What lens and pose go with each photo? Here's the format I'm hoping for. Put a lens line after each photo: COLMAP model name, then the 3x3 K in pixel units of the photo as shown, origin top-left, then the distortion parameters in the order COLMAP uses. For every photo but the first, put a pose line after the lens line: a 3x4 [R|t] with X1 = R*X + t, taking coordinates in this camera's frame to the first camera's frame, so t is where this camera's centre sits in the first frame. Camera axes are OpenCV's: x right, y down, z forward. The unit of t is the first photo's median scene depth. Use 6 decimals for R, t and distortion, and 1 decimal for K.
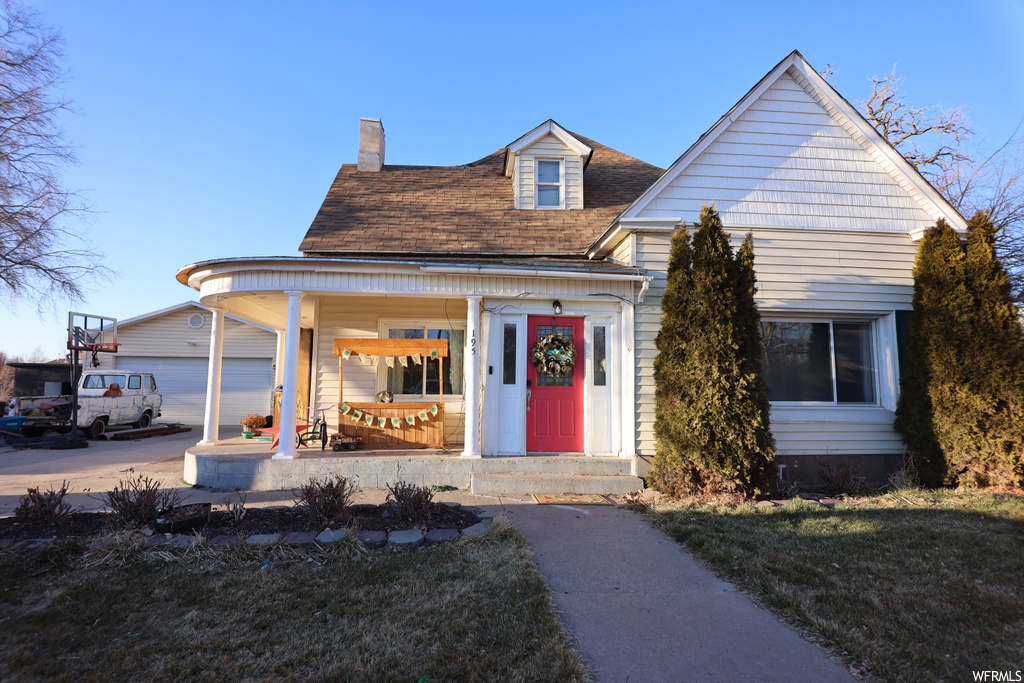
lens RADIAL K [[524.6, 0, 512.5], [0, 524.6, 340.3], [0, 0, 1]] dist [0.000498, -0.000761]
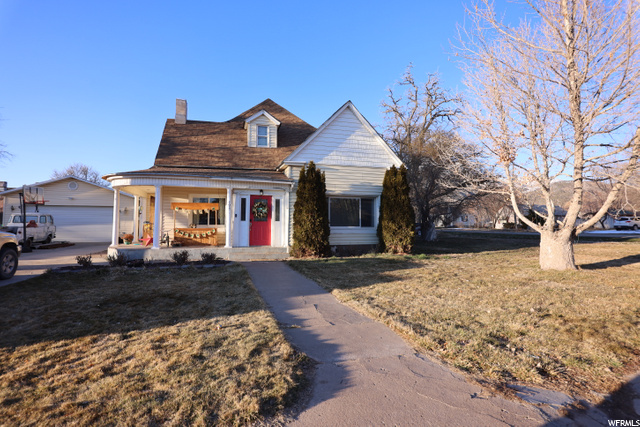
lens RADIAL K [[327.9, 0, 318.6], [0, 327.9, 204.1], [0, 0, 1]] dist [0.000498, -0.000761]
pose [[0.981594, 0.006980, 0.190850, 0.050907], [-0.014265, 0.999220, 0.036824, -0.066796], [-0.190444, -0.038868, 0.980928, -0.691135]]
